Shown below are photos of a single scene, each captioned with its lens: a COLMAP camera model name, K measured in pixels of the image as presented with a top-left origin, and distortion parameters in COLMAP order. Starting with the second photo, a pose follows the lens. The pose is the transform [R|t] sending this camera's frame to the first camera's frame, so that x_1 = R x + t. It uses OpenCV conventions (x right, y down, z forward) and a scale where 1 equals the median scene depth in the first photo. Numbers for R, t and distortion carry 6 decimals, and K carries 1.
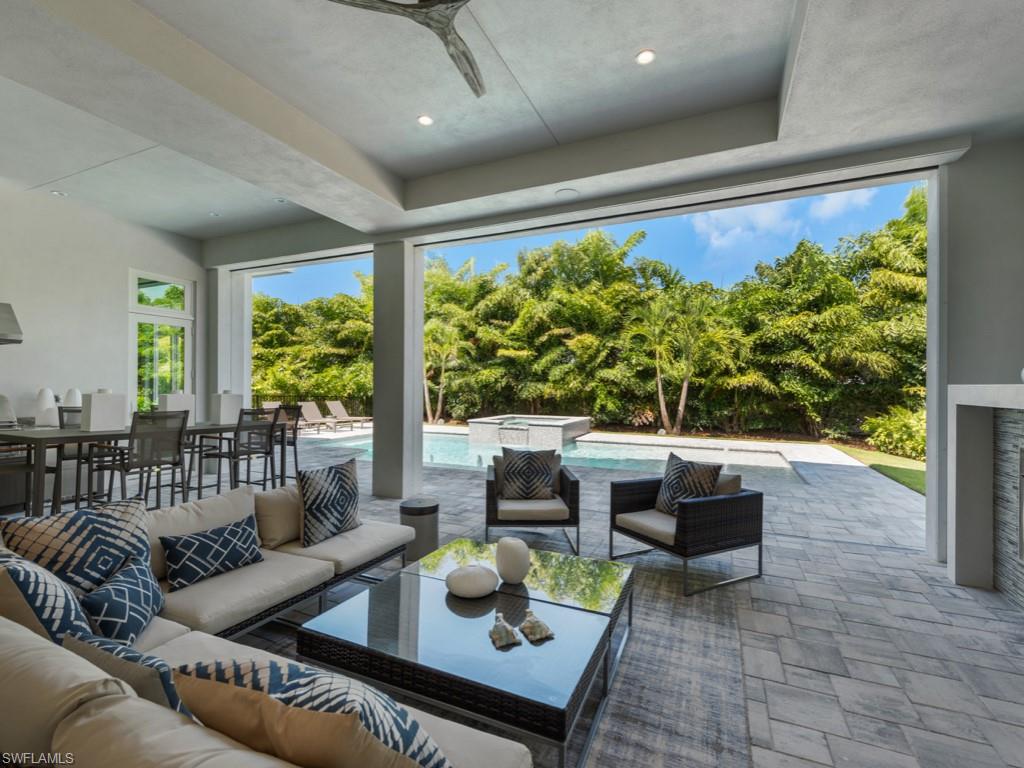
lens RADIAL K [[474.7, 0, 512.0], [0, 474.7, 384.0], [0, 0, 1]] dist [-0.001595, -0.000110]
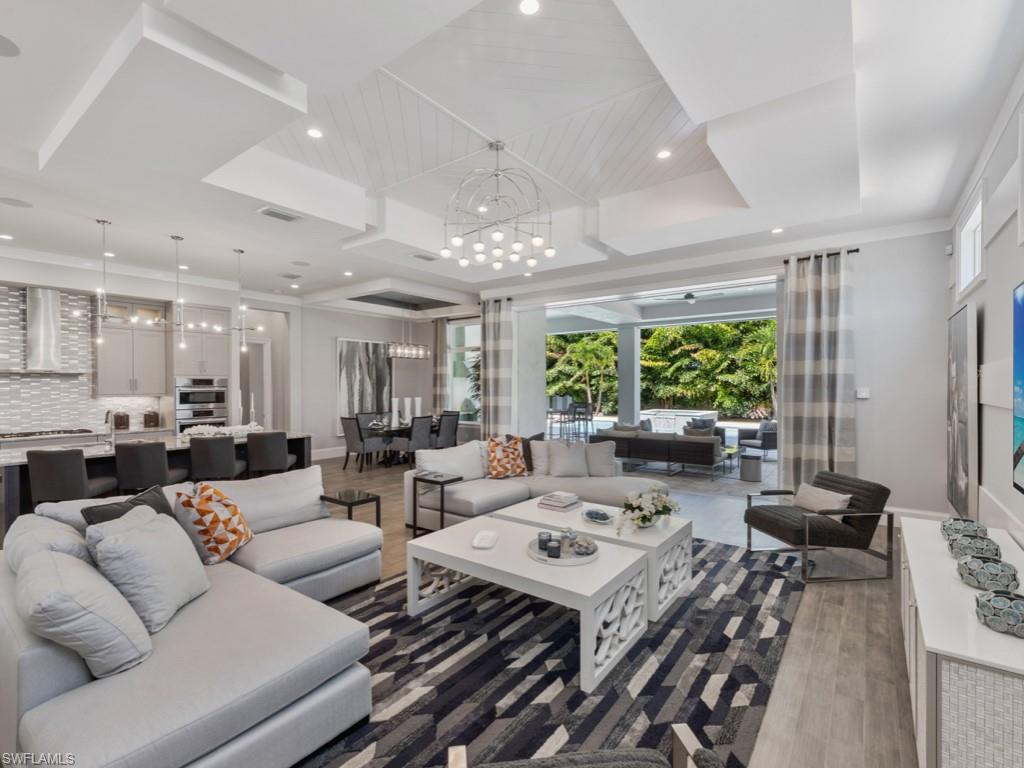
lens RADIAL K [[474.7, 0, 512.0], [0, 474.7, 384.0], [0, 0, 1]] dist [-0.001595, -0.000110]
pose [[0.976095, -0.008097, -0.217193, -0.094892], [0.008855, 0.999958, 0.002516, -0.015067], [0.217163, -0.004379, 0.976125, -0.394431]]
